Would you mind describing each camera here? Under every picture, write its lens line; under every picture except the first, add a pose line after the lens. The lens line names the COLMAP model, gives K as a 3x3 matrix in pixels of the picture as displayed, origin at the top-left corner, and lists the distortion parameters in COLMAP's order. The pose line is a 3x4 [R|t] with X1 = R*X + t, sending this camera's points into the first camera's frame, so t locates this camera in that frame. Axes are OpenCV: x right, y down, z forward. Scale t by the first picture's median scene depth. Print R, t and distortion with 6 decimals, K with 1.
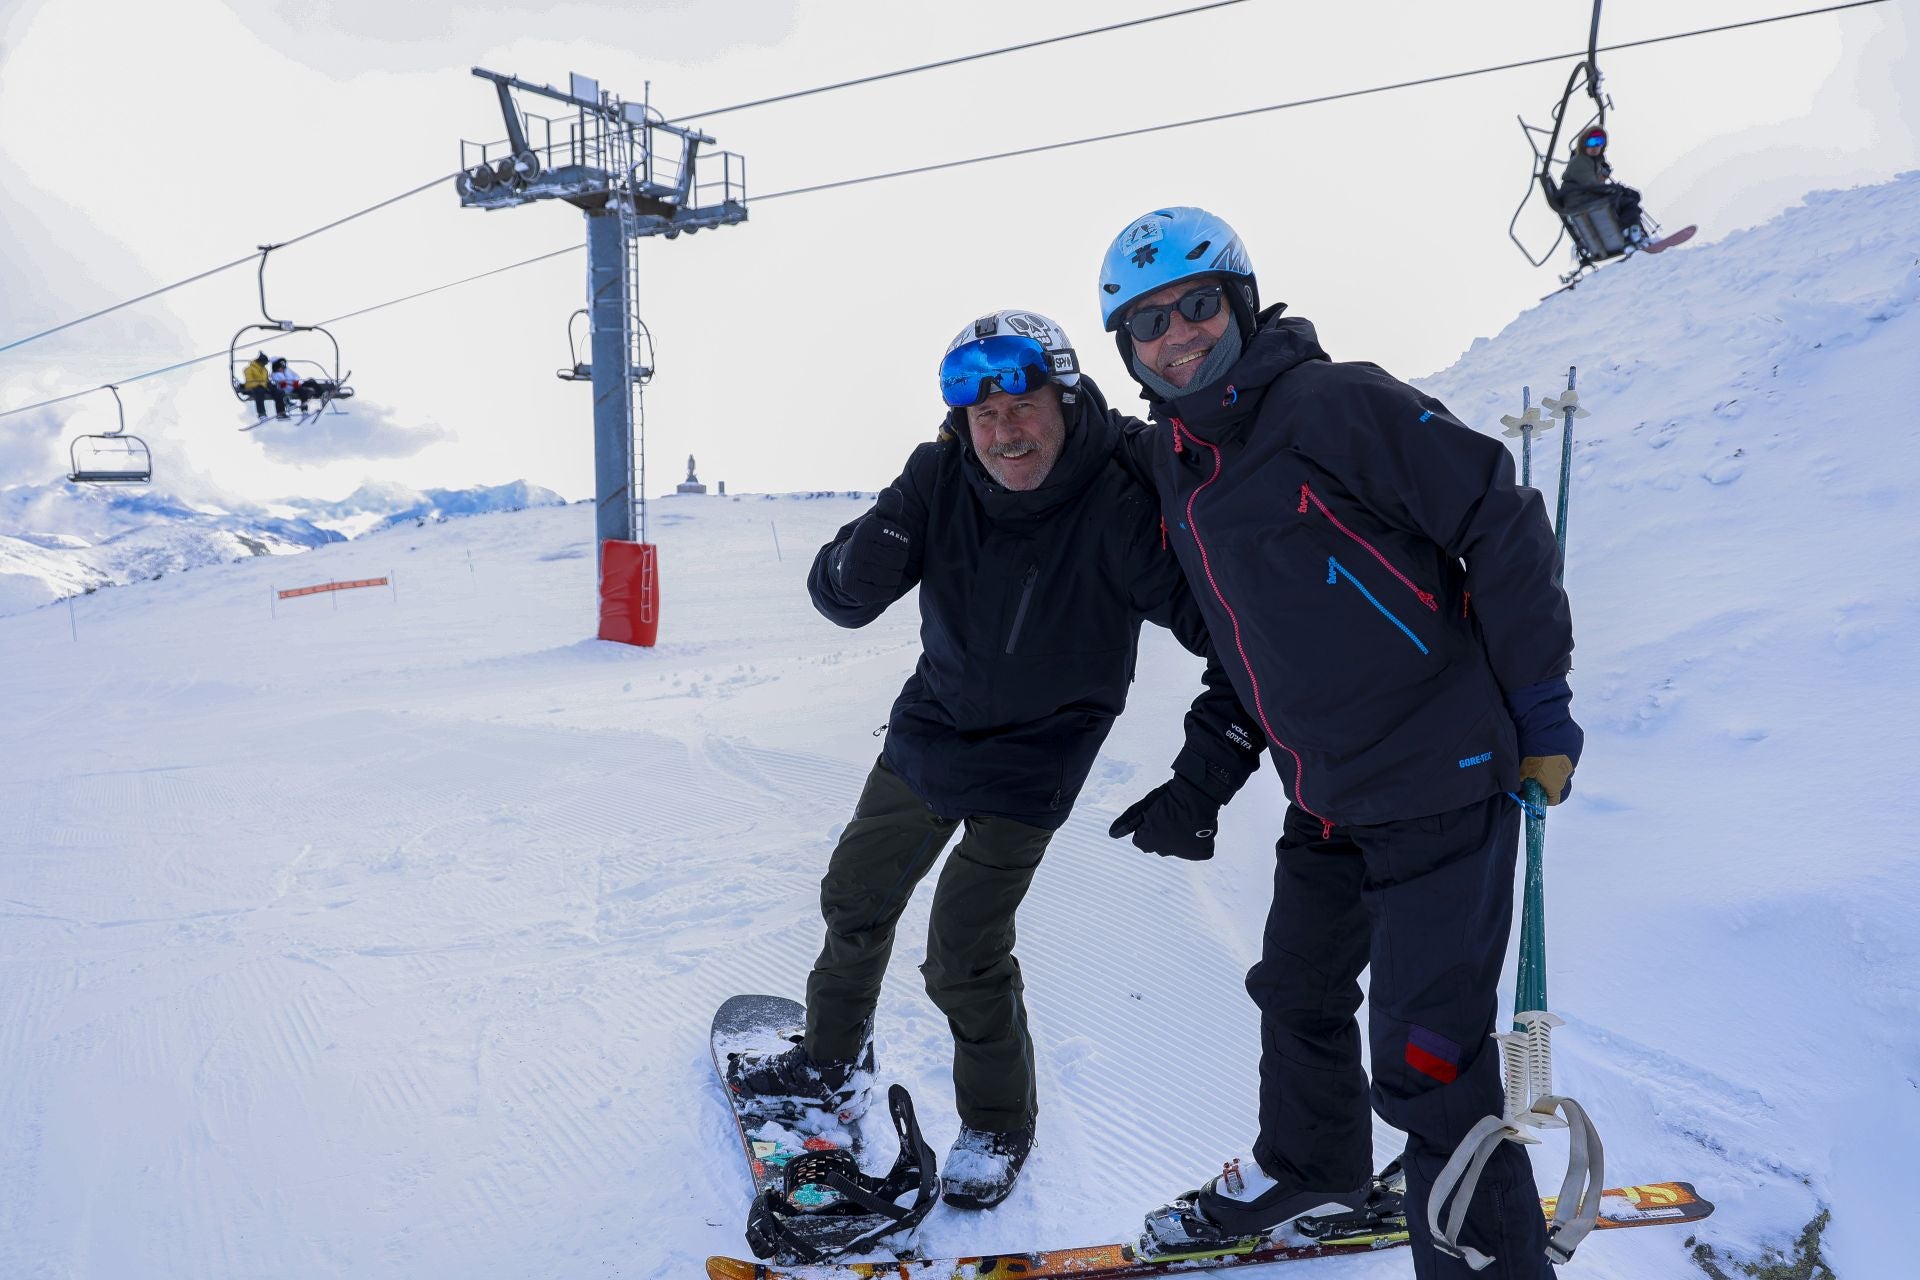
lens RADIAL K [[2098.2, 0, 960.0], [0, 2098.2, 640.0], [0, 0, 1]] dist [0.003956, -0.008386]
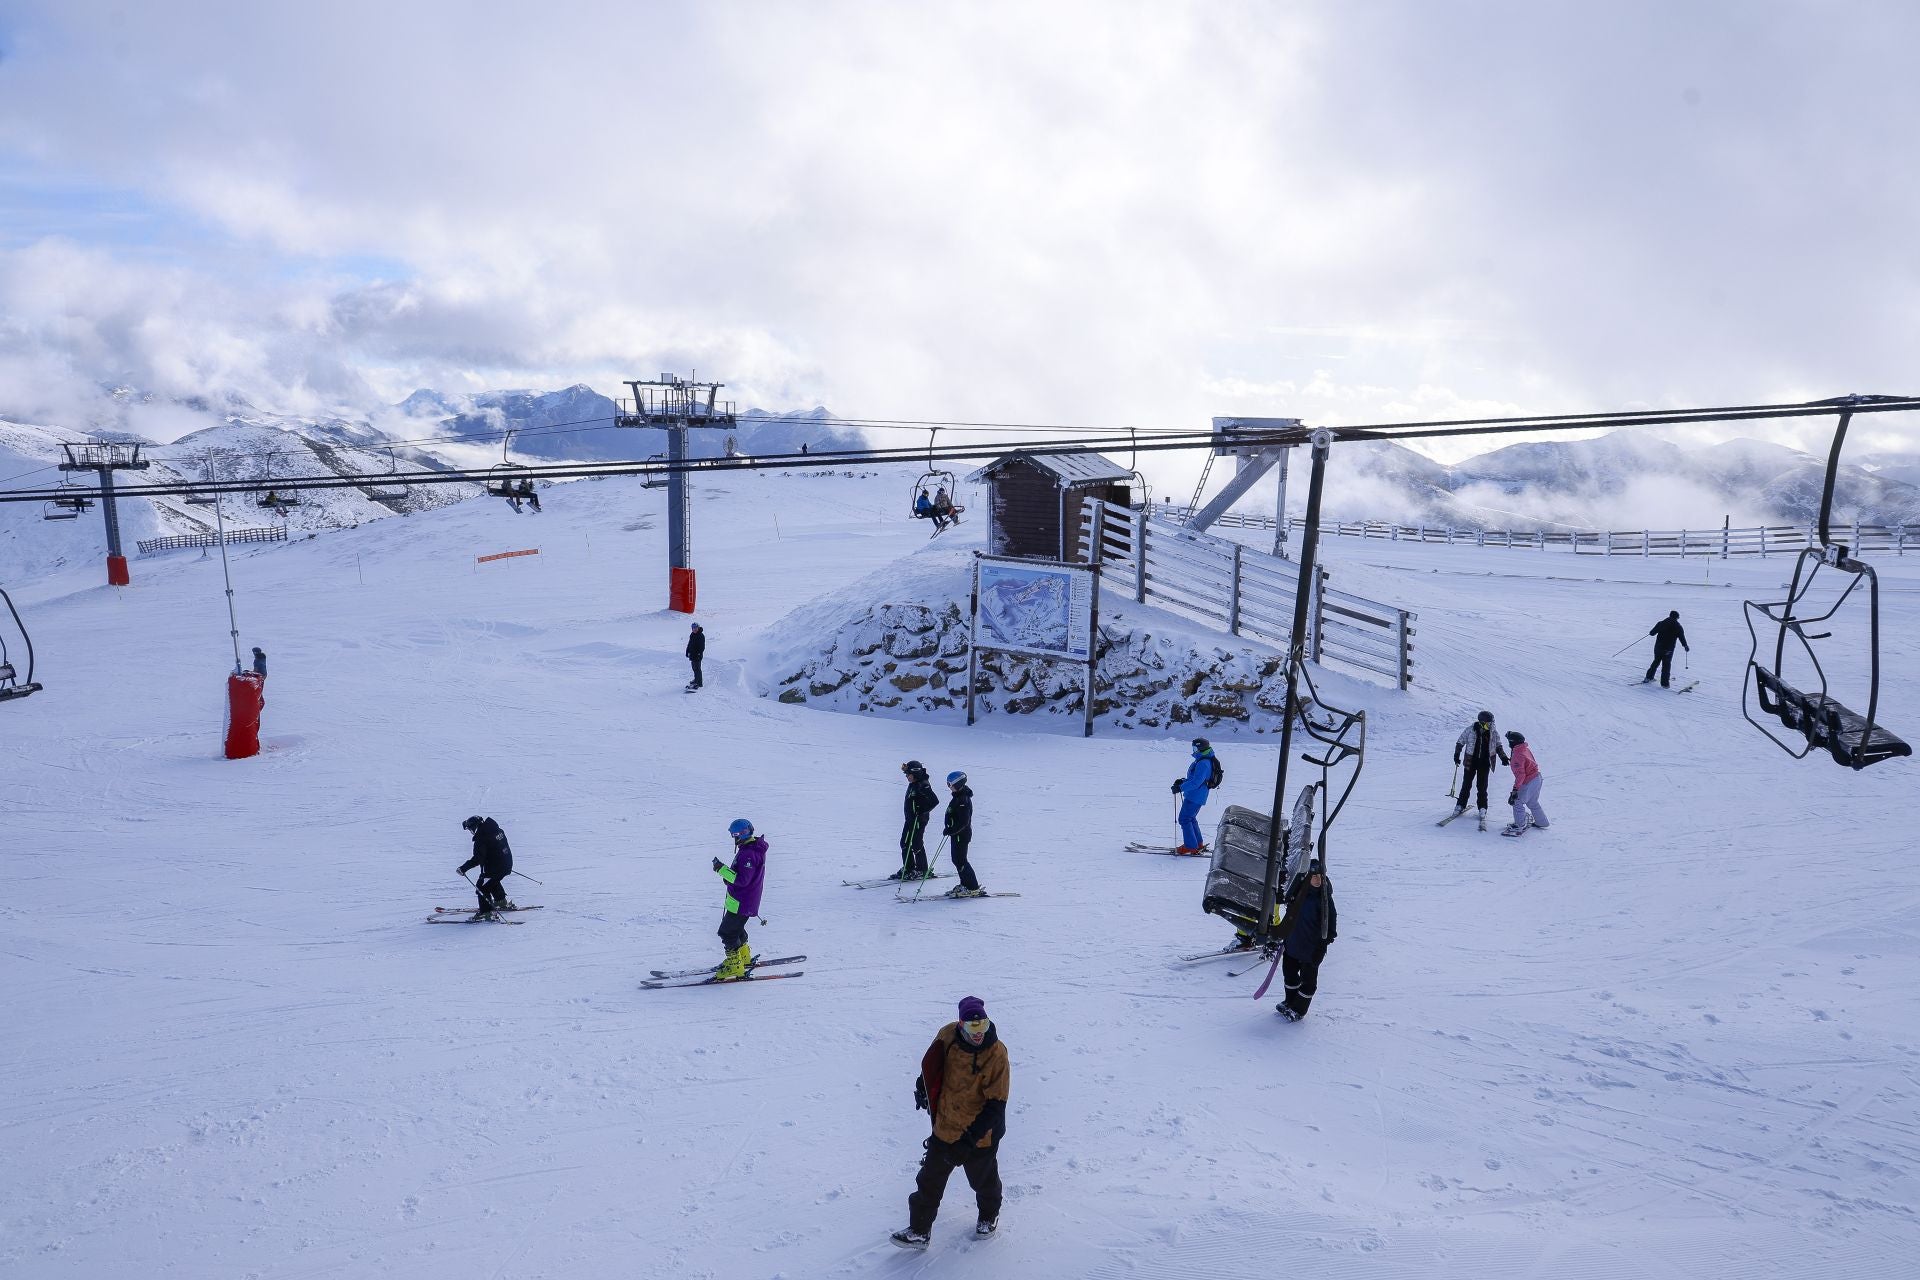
lens RADIAL K [[2098.2, 0, 960.0], [0, 2098.2, 640.0], [0, 0, 1]] dist [0.003956, -0.008386]
pose [[0.999467, 0.023710, -0.022426, 0.107217], [-0.022743, 0.998840, 0.042450, -0.037451], [0.023407, -0.041918, 0.998847, -0.694817]]
